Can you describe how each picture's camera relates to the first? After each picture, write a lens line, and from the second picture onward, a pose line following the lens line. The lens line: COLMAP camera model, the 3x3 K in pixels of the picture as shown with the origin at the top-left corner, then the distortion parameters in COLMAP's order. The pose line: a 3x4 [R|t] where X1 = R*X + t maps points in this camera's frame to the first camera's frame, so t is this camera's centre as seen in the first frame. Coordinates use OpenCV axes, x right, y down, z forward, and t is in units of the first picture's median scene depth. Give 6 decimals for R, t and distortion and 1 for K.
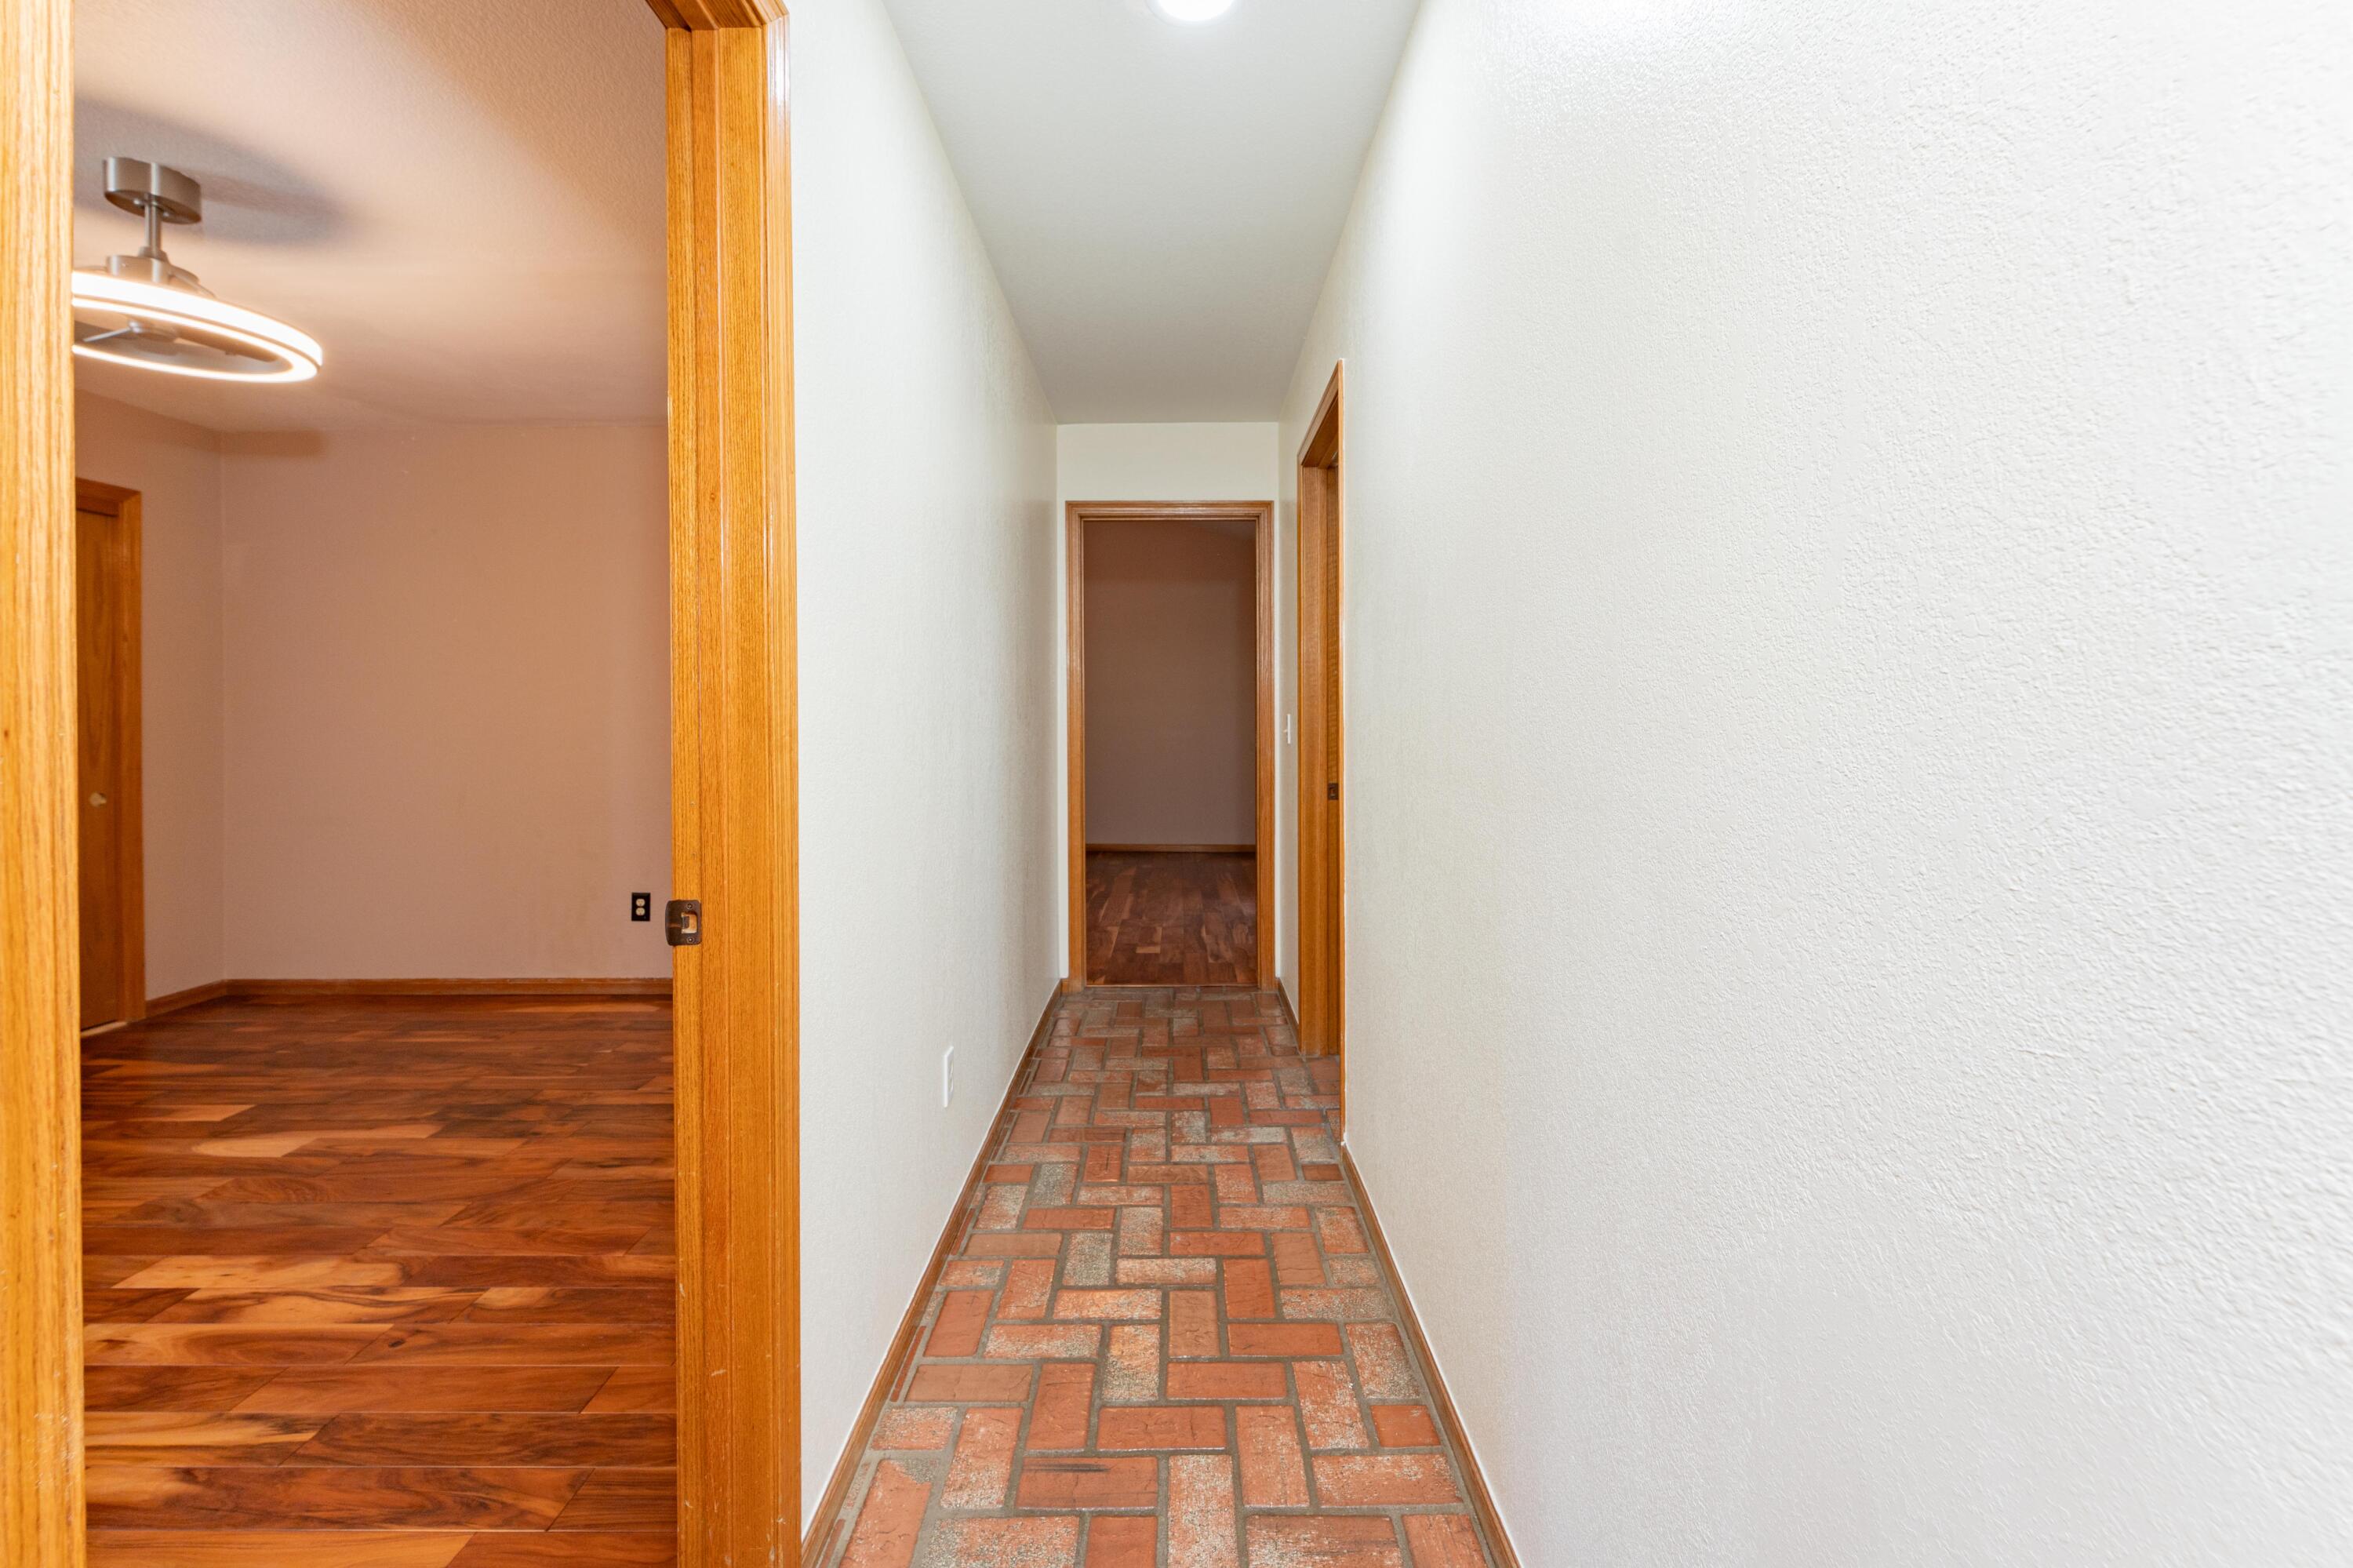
lens RADIAL K [[960.2, 0, 1170.9], [0, 960.2, 724.9], [0, 0, 1]] dist [-0.001922, 0.000043]
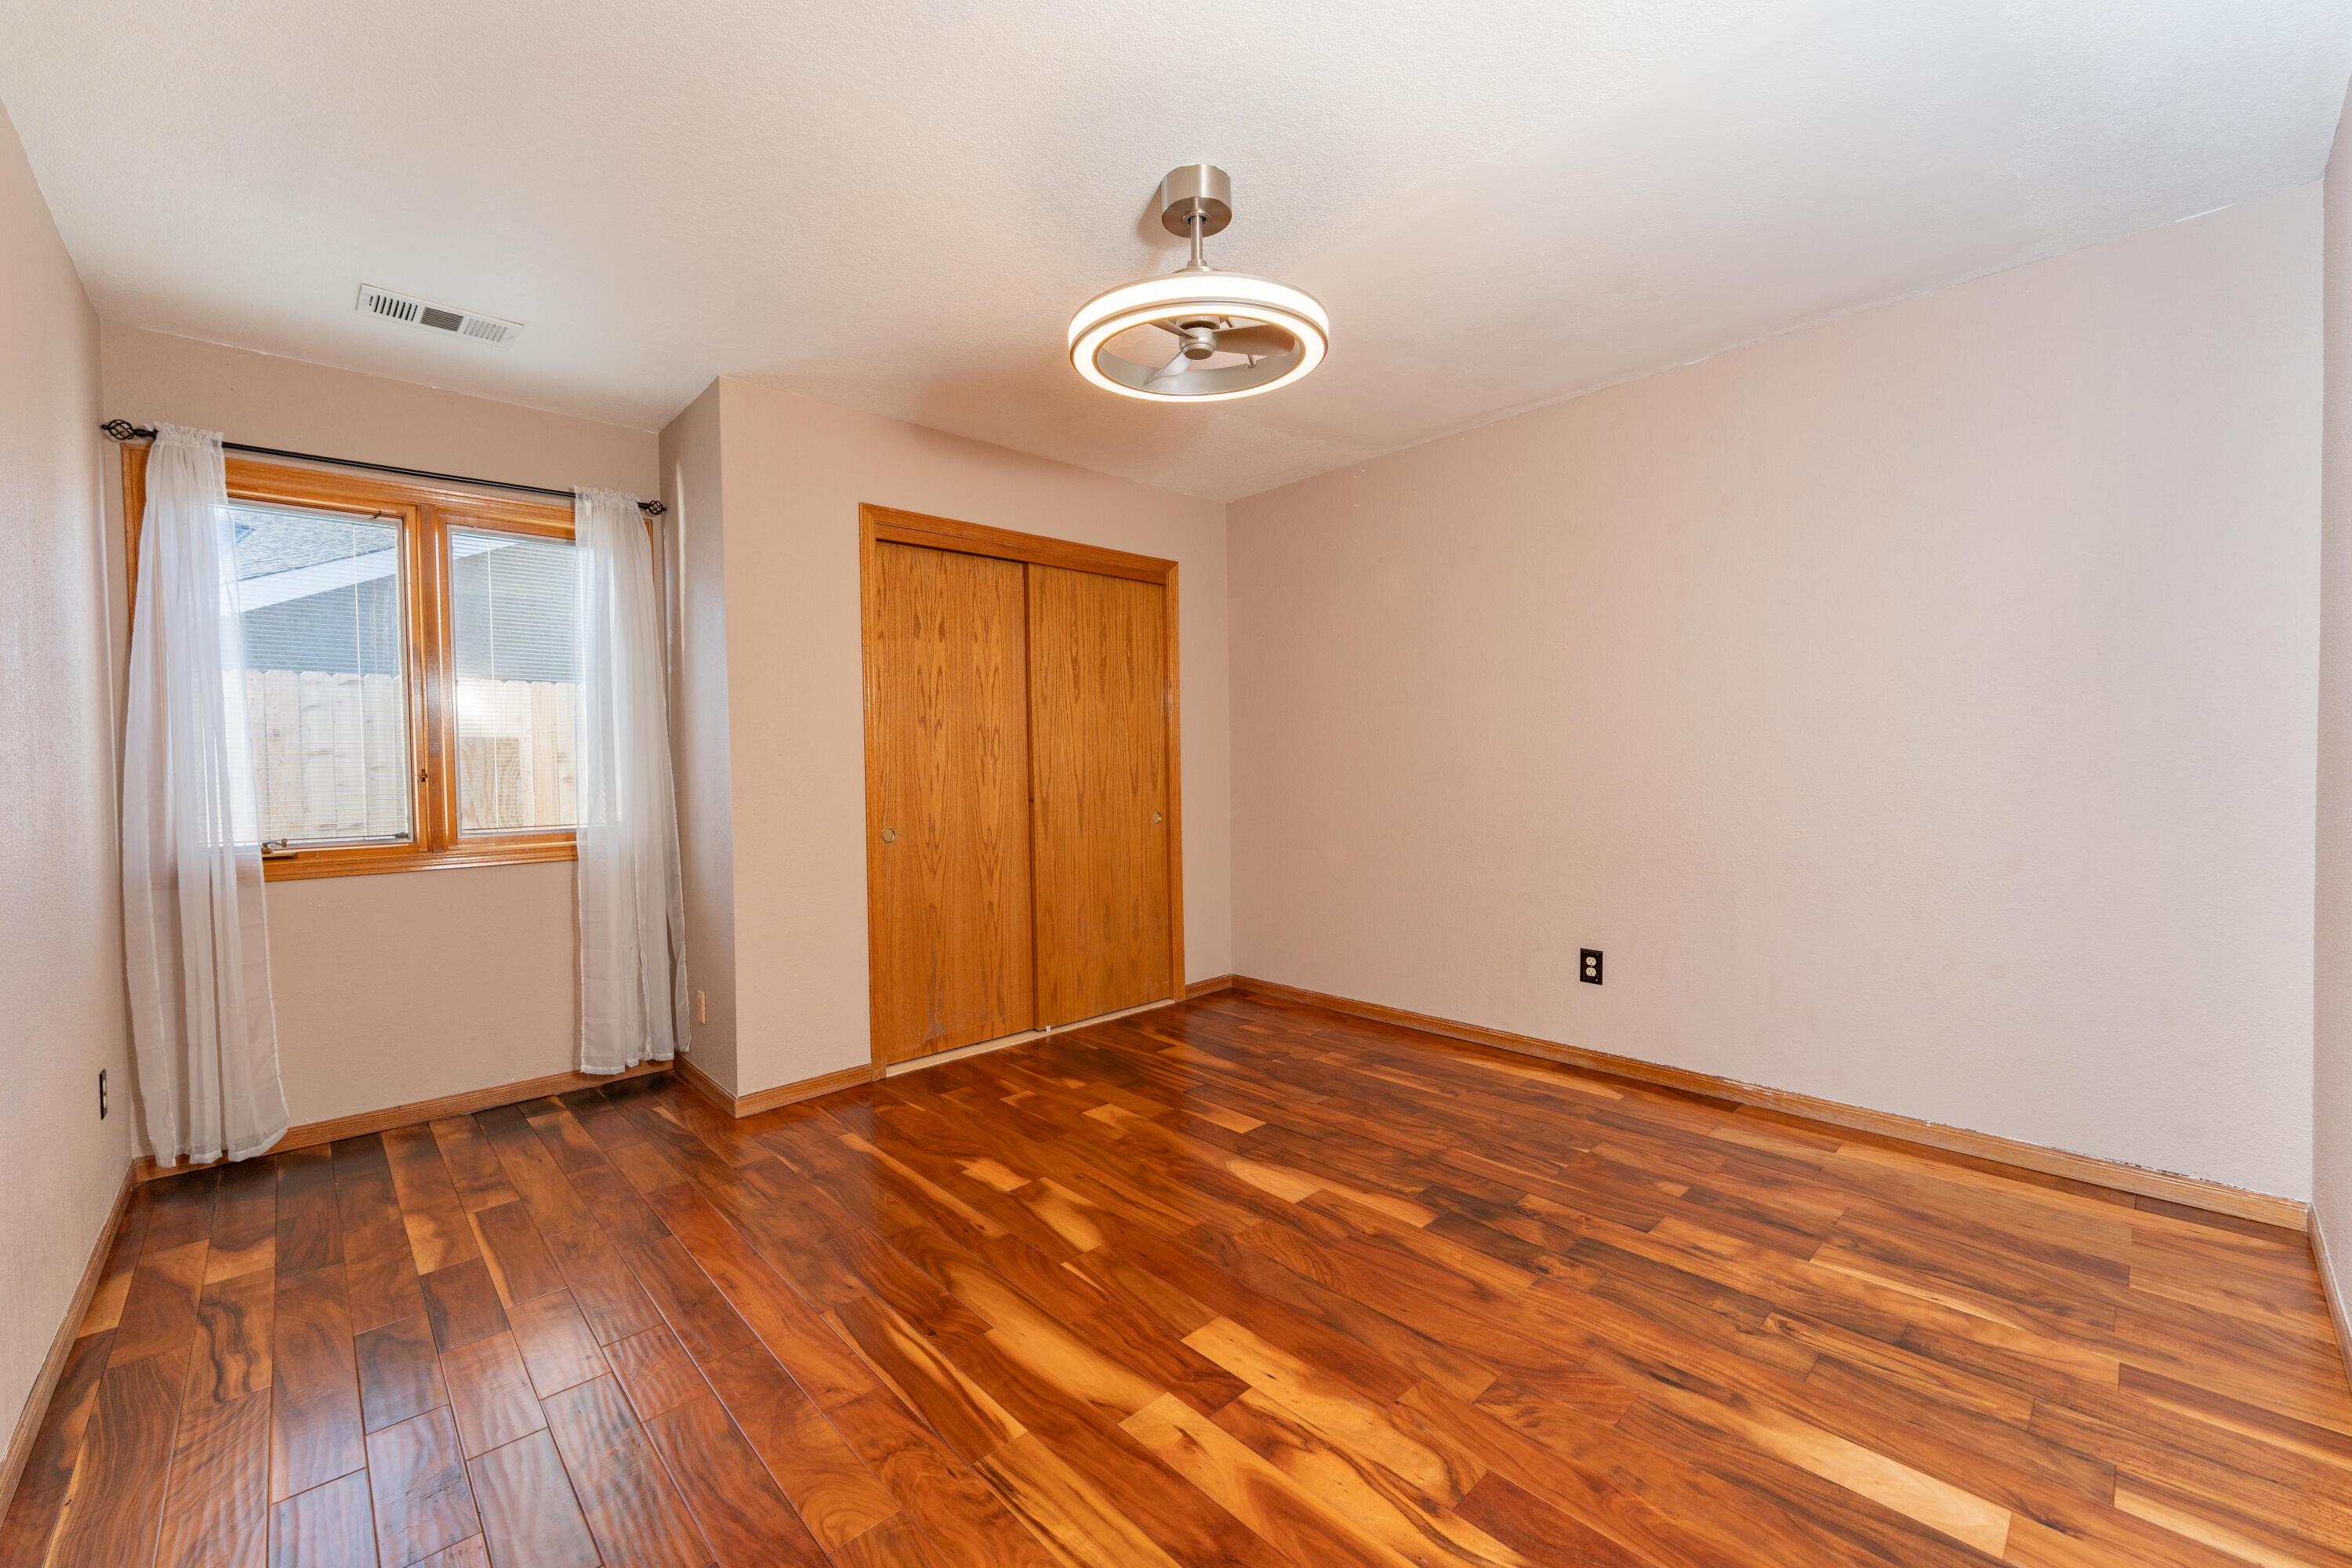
lens RADIAL K [[950.8, 0, 1187.3], [0, 950.8, 763.5], [0, 0, 1]] dist [-0.003264, 0.000016]
pose [[0.695876, 0.000951, -0.718161, -0.295471], [0.006328, 0.999952, 0.007456, 0.004510], [0.718134, -0.009733, 0.695837, 0.245191]]
